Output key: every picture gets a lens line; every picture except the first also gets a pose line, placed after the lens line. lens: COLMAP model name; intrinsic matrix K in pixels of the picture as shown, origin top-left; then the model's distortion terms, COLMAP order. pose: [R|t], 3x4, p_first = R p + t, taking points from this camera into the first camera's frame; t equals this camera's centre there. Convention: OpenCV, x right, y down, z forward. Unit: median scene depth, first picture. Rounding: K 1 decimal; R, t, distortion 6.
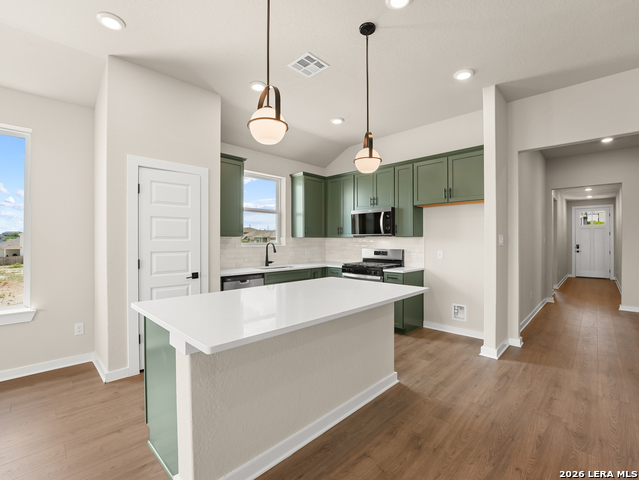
lens RADIAL K [[300.2, 0, 318.1], [0, 300.2, 241.2], [0, 0, 1]] dist [-0.017200, 0.001506]
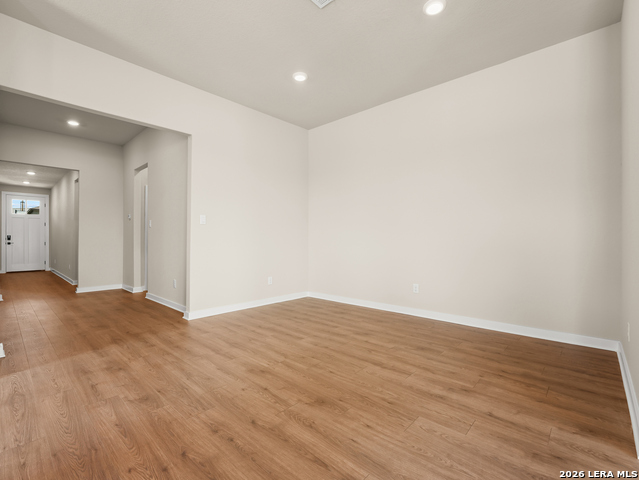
lens RADIAL K [[300.2, 0, 318.1], [0, 300.2, 241.2], [0, 0, 1]] dist [-0.017200, 0.001506]
pose [[-0.041704, 0.006708, 0.999107, -0.038770], [0.006715, 0.999957, -0.006433, 0.048357], [-0.999107, 0.006441, -0.041748, 0.150263]]
